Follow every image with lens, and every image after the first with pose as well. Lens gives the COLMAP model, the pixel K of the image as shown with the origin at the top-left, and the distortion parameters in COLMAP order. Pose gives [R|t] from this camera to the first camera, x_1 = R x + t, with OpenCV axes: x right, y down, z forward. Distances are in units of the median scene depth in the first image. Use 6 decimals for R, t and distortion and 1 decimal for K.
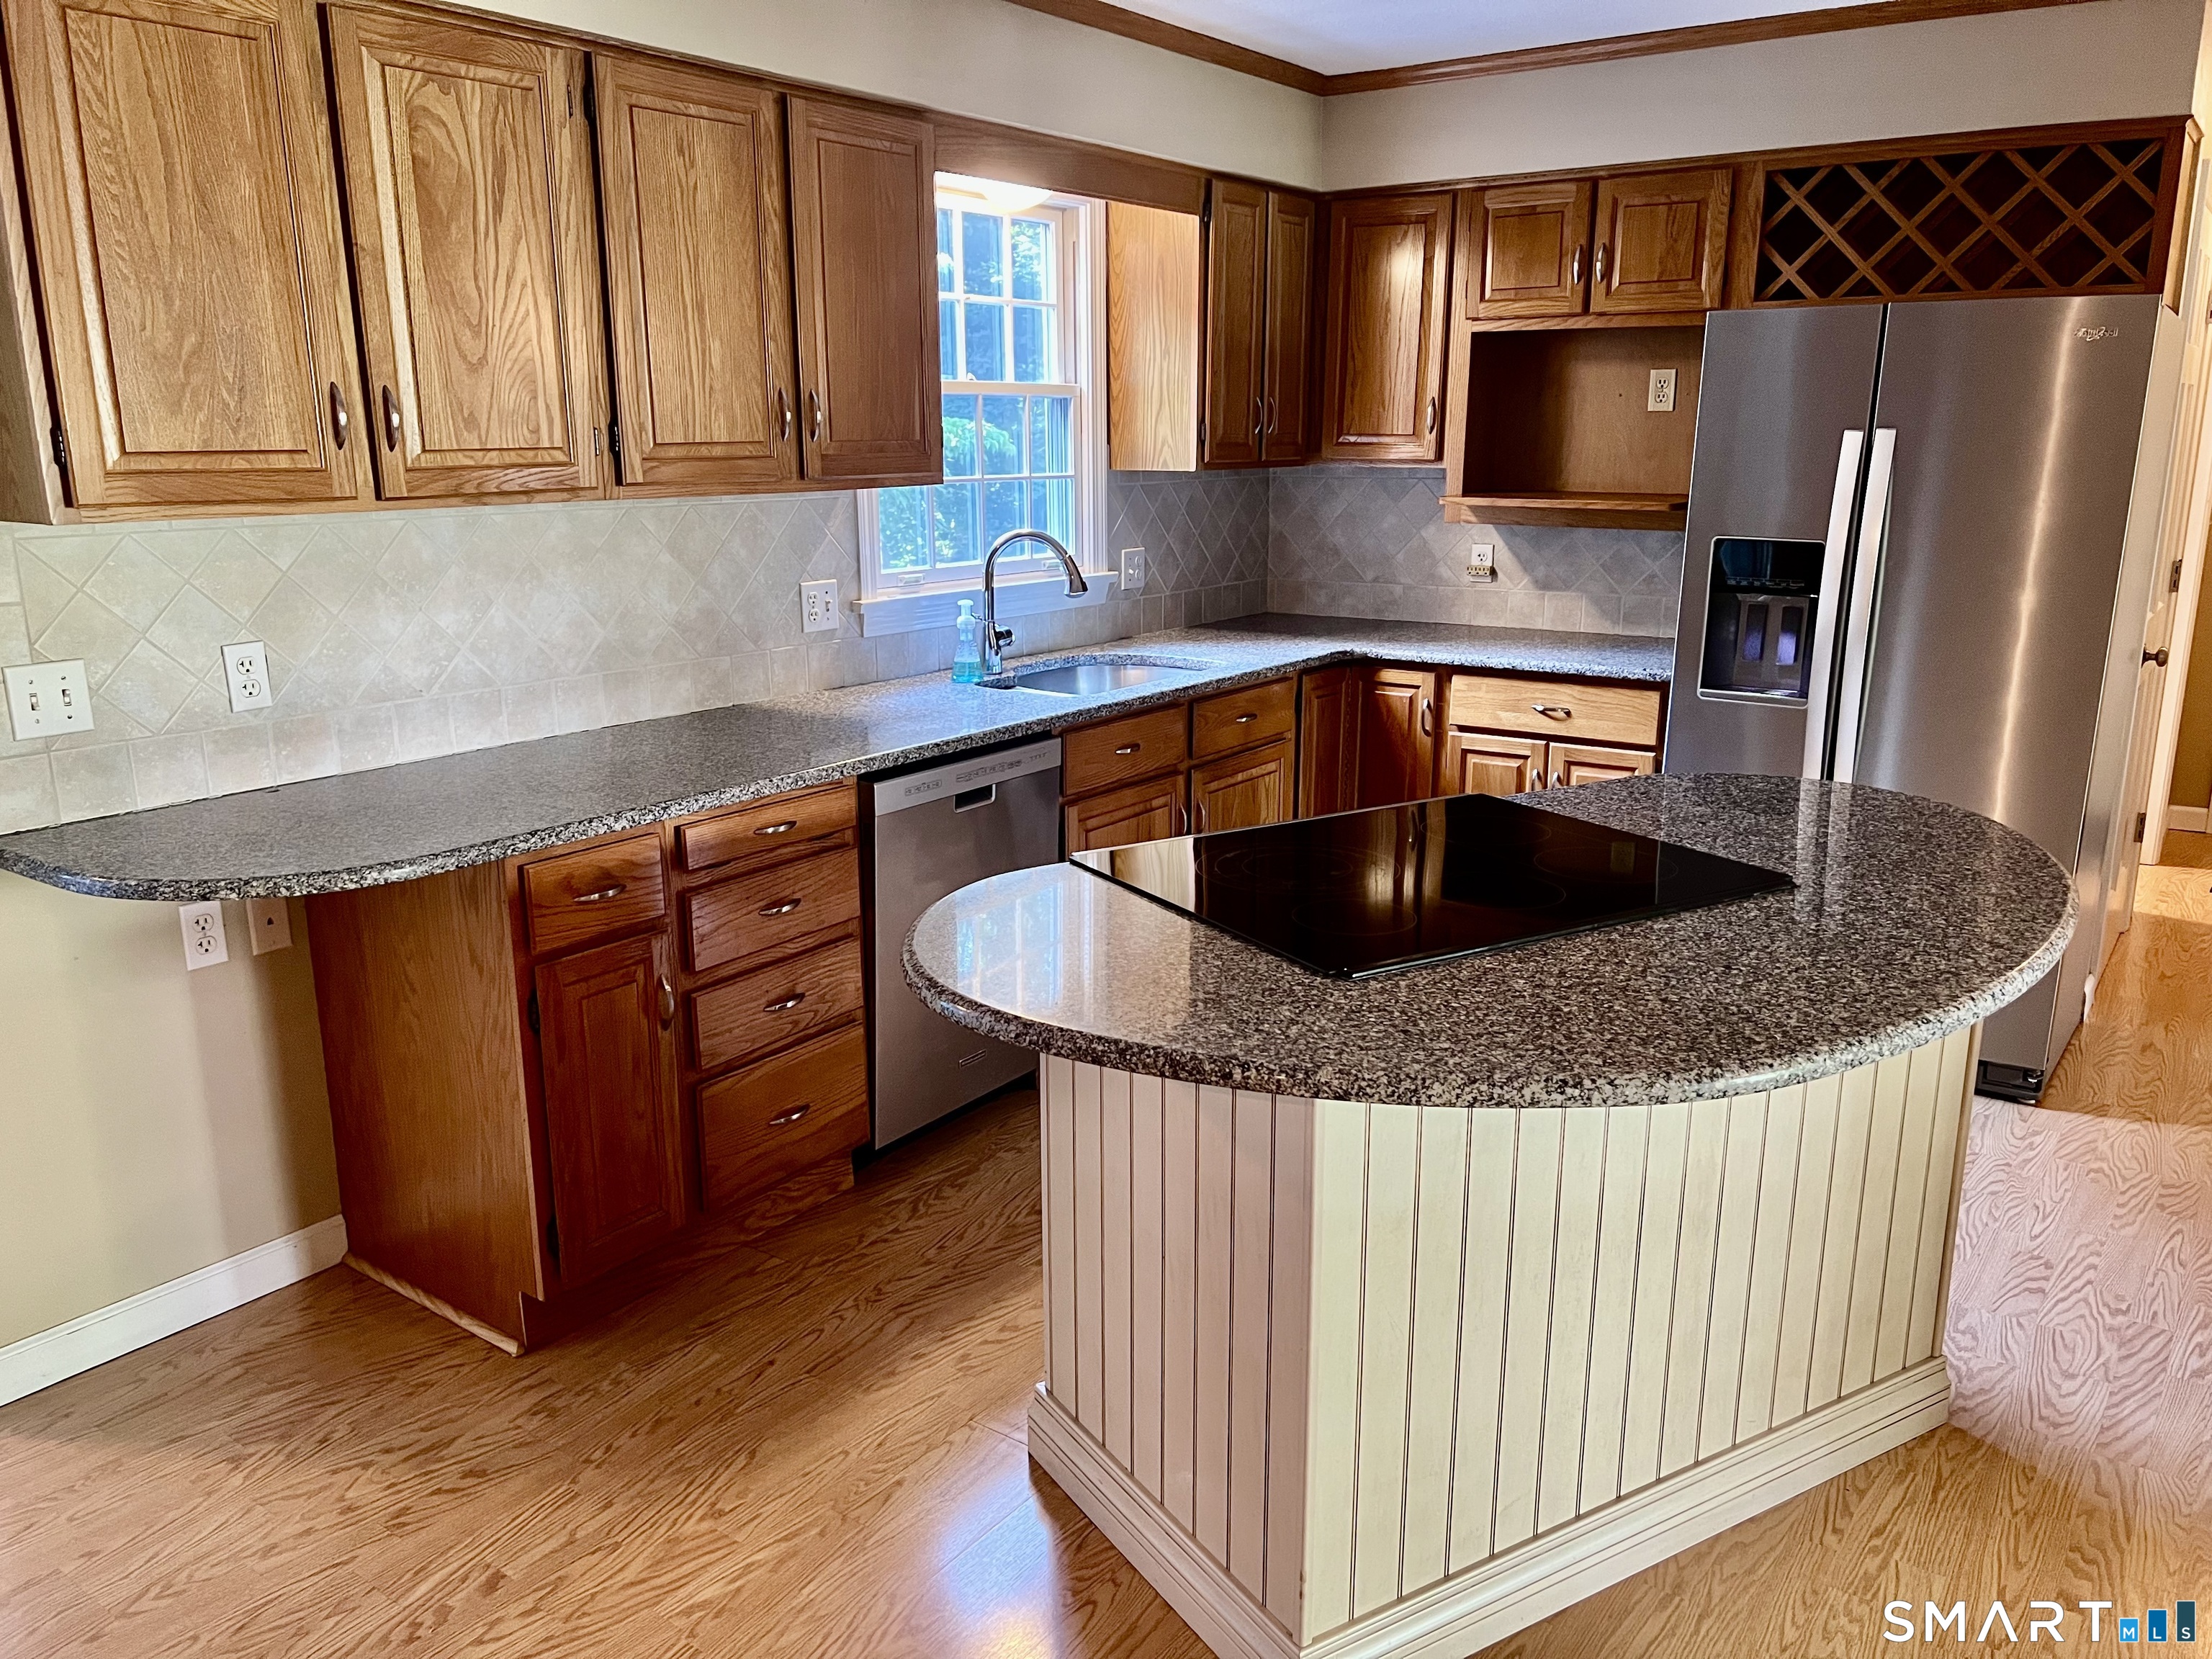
lens RADIAL K [[1640.6, 0, 1106.0], [0, 1640.6, 829.5], [0, 0, 1]] dist [0.004328, 0.003184]
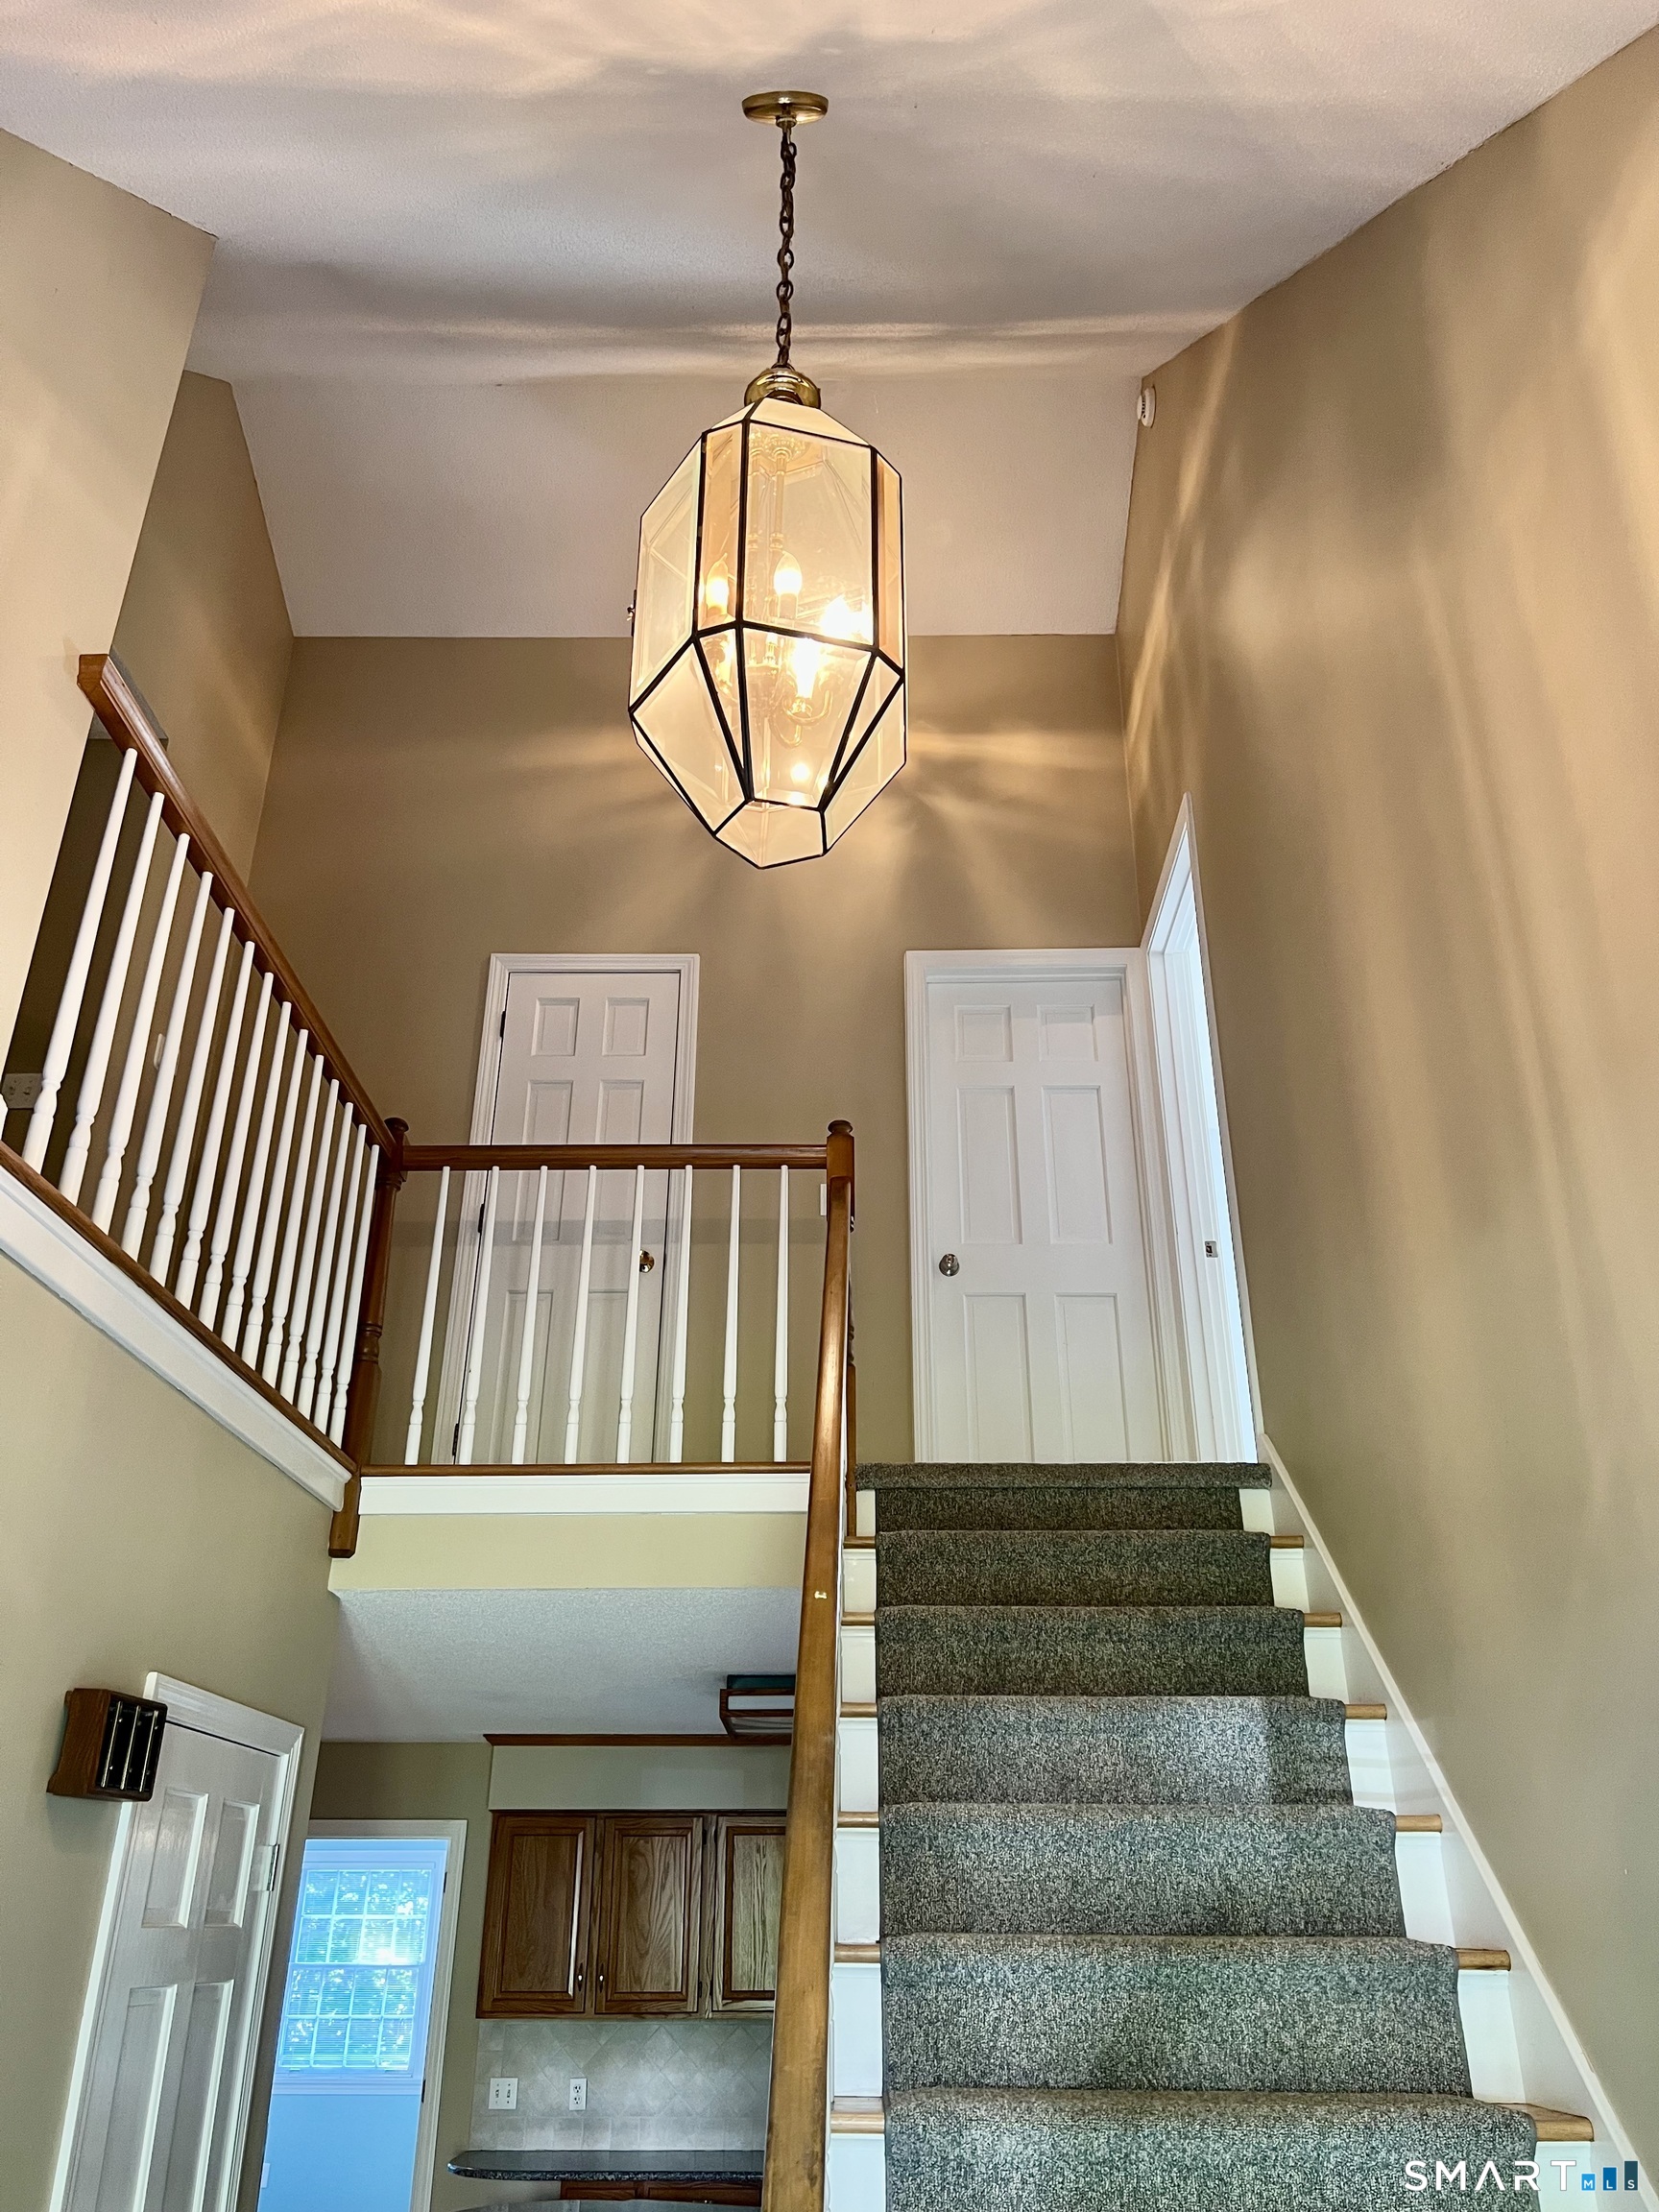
lens RADIAL K [[1640.6, 0, 829.5], [0, 1640.6, 1106.0], [0, 0, 1]] dist [0.004328, 0.003184]
pose [[0.577345, -0.362421, -0.731658, 1.970284], [-0.199057, 0.806577, -0.556606, 0.006103], [0.791864, 0.466995, 0.393531, -0.330887]]
